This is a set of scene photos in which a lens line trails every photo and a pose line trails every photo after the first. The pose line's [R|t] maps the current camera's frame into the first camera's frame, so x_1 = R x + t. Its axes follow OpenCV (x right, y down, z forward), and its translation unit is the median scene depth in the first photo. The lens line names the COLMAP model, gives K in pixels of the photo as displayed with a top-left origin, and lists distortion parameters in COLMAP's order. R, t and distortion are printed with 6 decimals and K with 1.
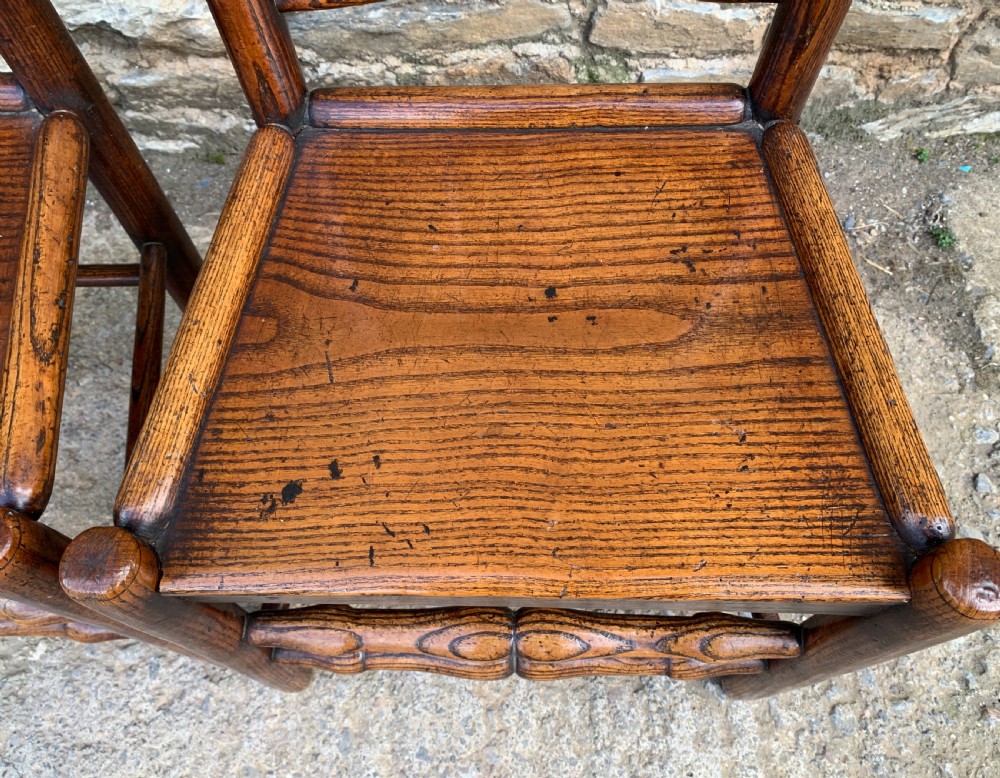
lens RADIAL K [[840.8, 0, 479.5], [0, 840.8, 361.7], [0, 0, 1]] dist [0.000890, 0.014228]
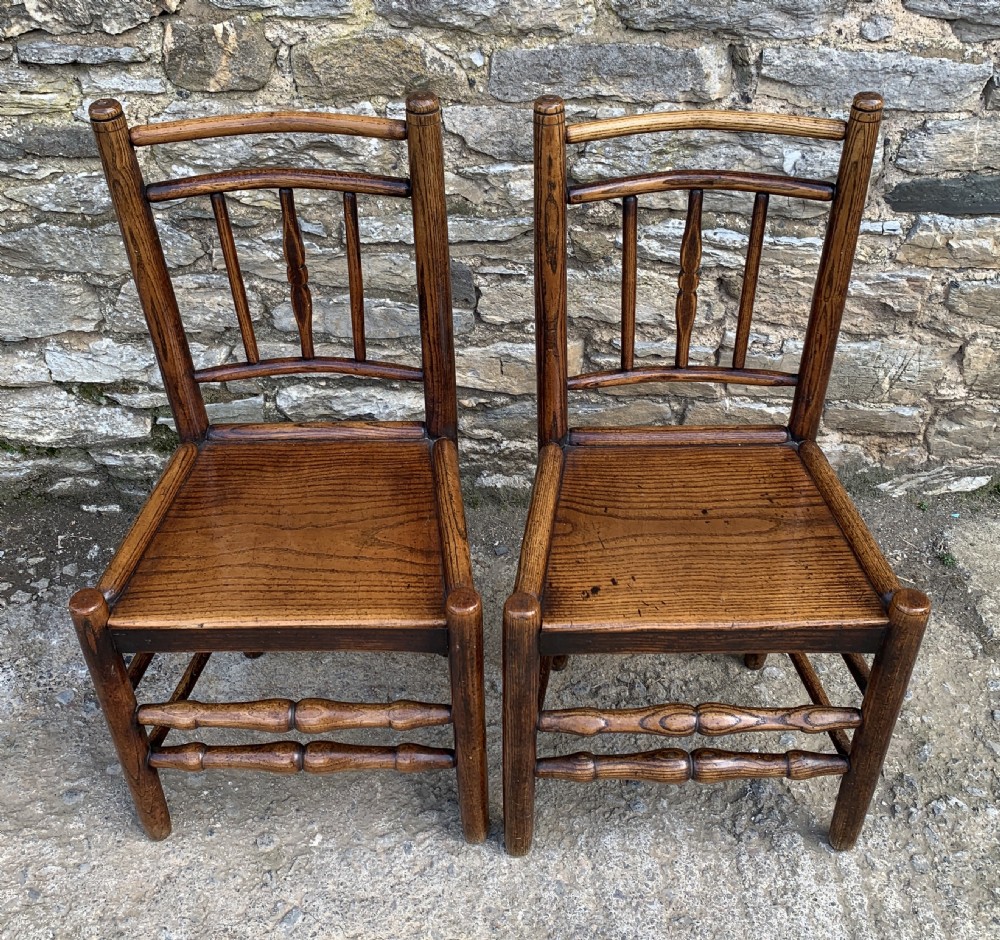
lens RADIAL K [[1158.2, 0, 501.5], [0, 1158.2, 380.0], [0, 0, 1]] dist [0.035430, 0.000000]
pose [[0.999215, 0.004297, 0.039372, -0.326097], [0.014173, 0.889478, -0.456757, 0.571710], [-0.036983, 0.456957, 0.888720, -1.021398]]
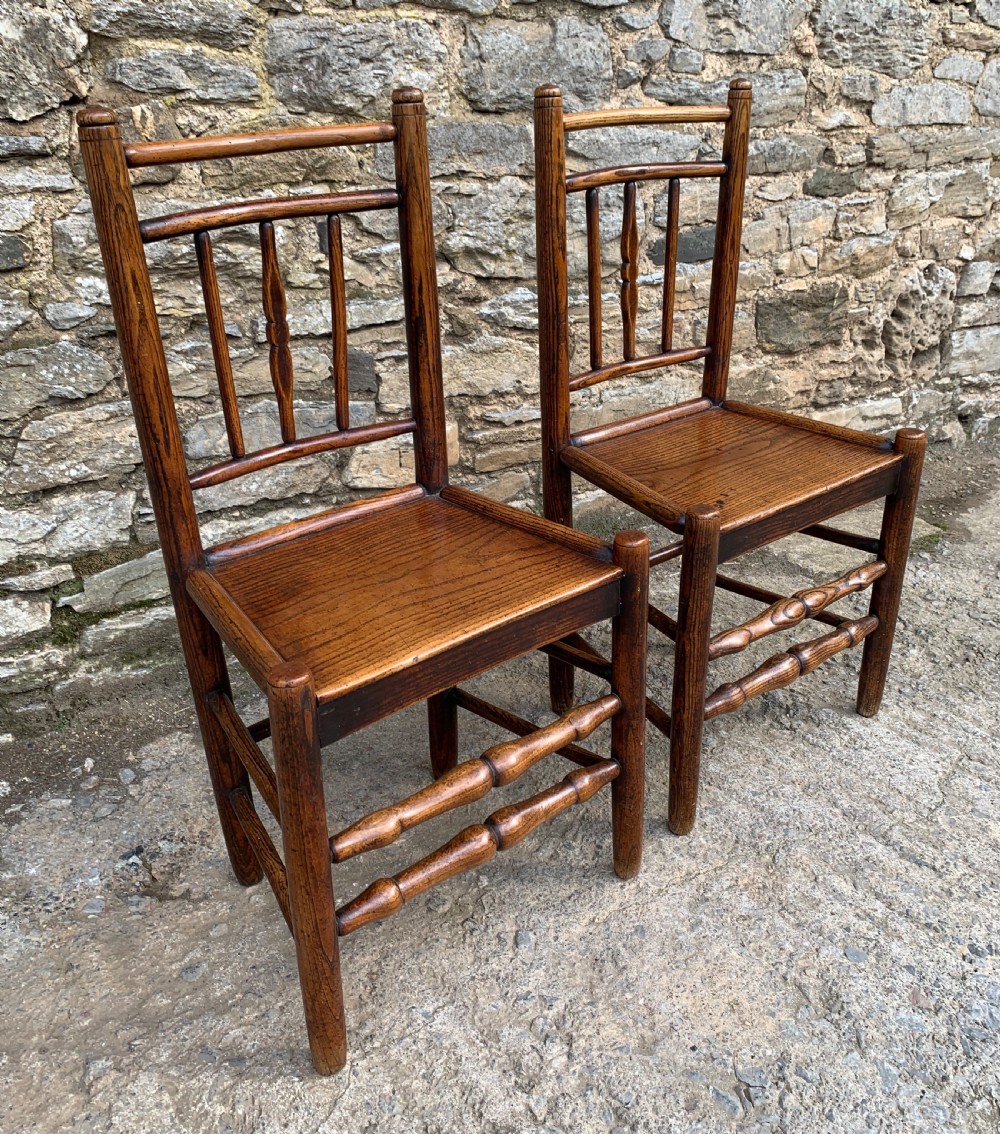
lens RADIAL K [[1101.1, 0, 521.7], [0, 1101.1, 527.0], [0, 0, 1]] dist [0.027934, 0.000000]
pose [[0.794466, -0.203677, 0.572136, -1.384224], [0.529589, 0.693460, -0.488517, 0.854297], [-0.297254, 0.691107, 0.658796, -0.474031]]
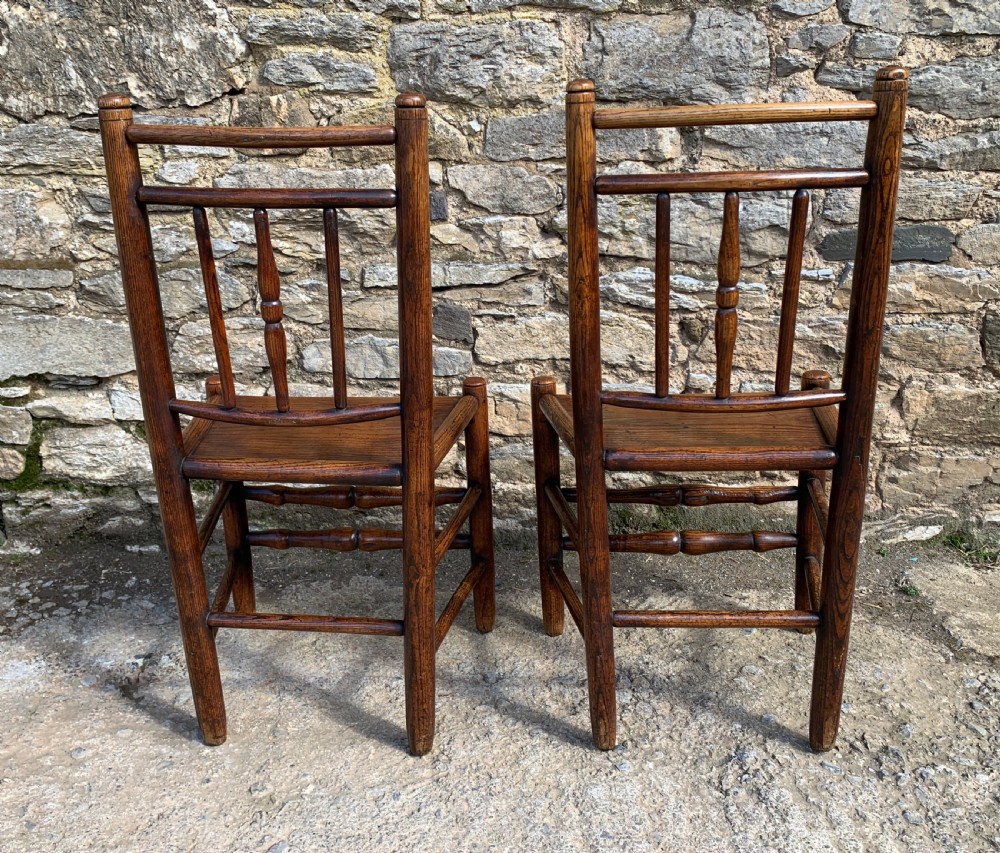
lens RADIAL K [[970.8, 0, 464.9], [0, 970.8, 383.0], [0, 0, 1]] dist [0.030584, 0.000000]
pose [[0.999772, 0.017438, -0.012341, -0.279597], [-0.021072, 0.709826, -0.704062, 1.035515], [-0.003517, 0.704162, 0.710031, -0.607345]]
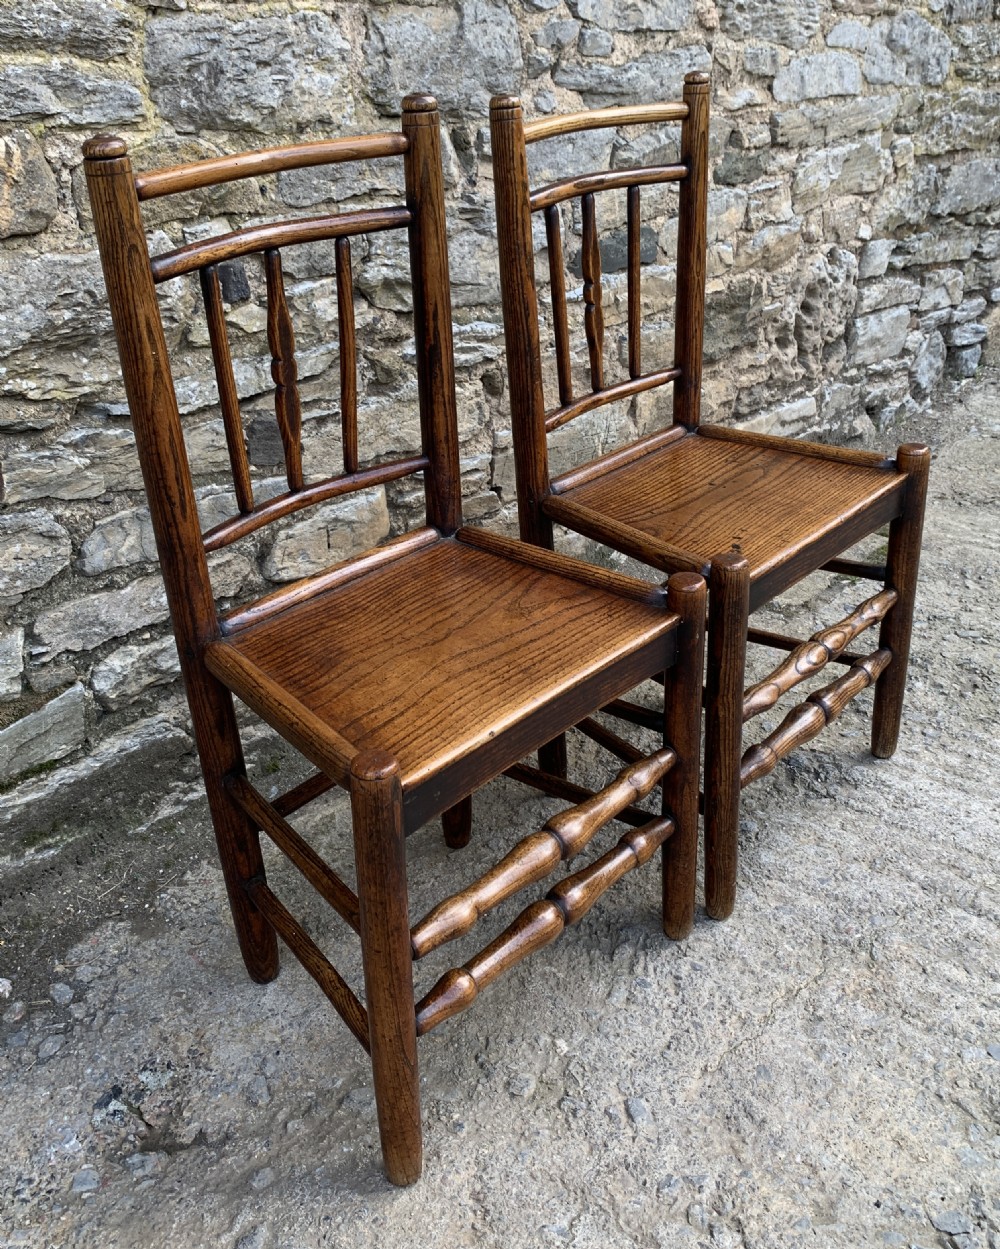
lens RADIAL K [[1270.5, 0, 542.7], [0, 1270.5, 540.1], [0, 0, 1]] dist [0.031053, 0.000000]
pose [[0.629741, -0.285146, 0.722577, -1.586877], [0.695301, 0.621691, -0.360635, 0.539349], [-0.346386, 0.729515, 0.589766, -0.393472]]
